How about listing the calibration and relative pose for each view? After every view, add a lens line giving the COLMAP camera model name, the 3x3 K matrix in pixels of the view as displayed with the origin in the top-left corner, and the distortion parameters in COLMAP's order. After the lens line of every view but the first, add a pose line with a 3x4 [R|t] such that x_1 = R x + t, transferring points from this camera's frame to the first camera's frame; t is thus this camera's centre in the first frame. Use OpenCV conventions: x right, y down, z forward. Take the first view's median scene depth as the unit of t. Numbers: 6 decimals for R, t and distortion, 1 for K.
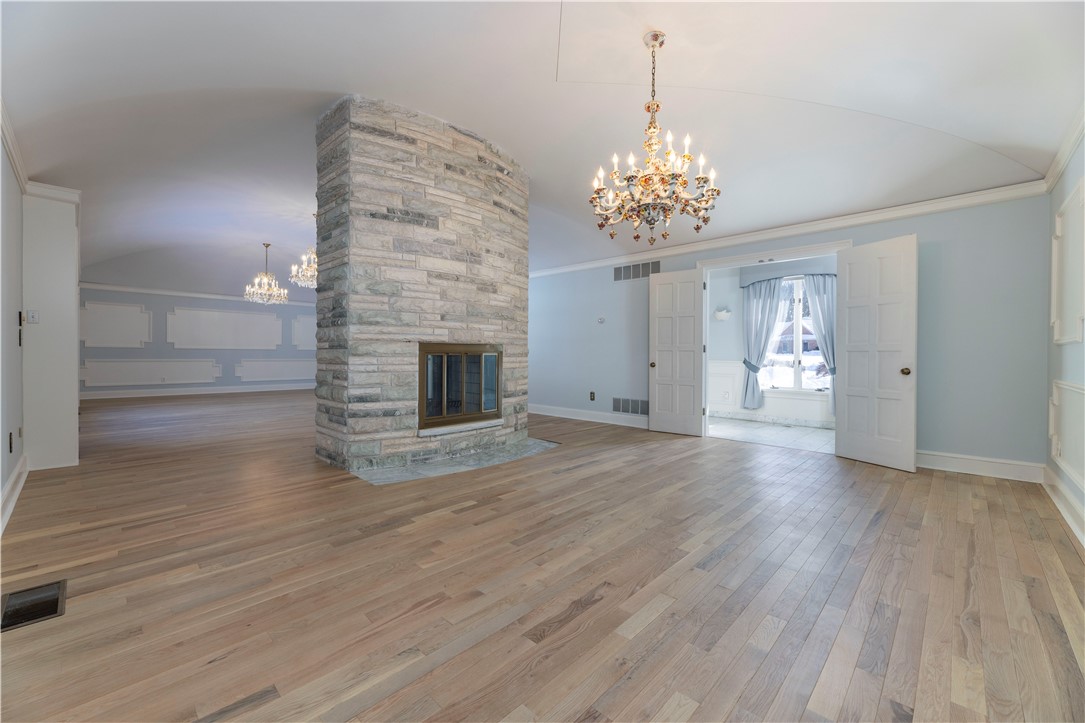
lens RADIAL K [[442.5, 0, 542.1], [0, 442.5, 363.6], [0, 0, 1]] dist [0.000758, -0.000142]
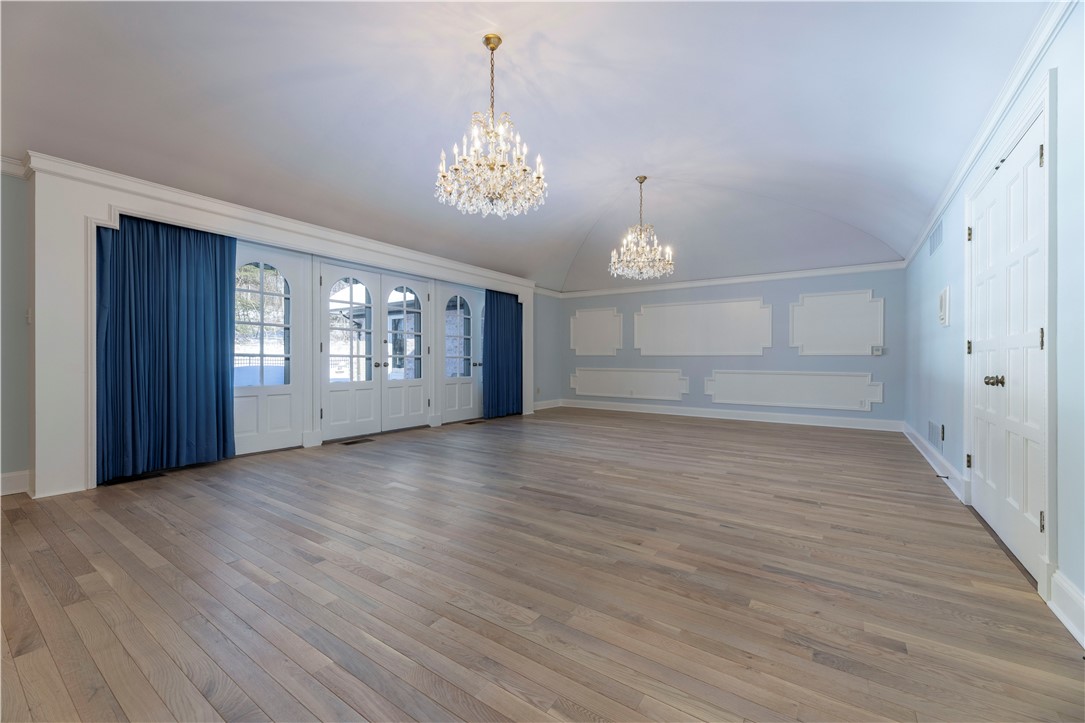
lens RADIAL K [[442.5, 0, 539.2], [0, 442.5, 366.2], [0, 0, 1]] dist [0.000758, -0.000142]
pose [[0.148683, 0.016363, -0.988750, -0.118172], [-0.021797, 0.999674, 0.013266, -0.048902], [0.988645, 0.019580, 0.148991, 1.631490]]
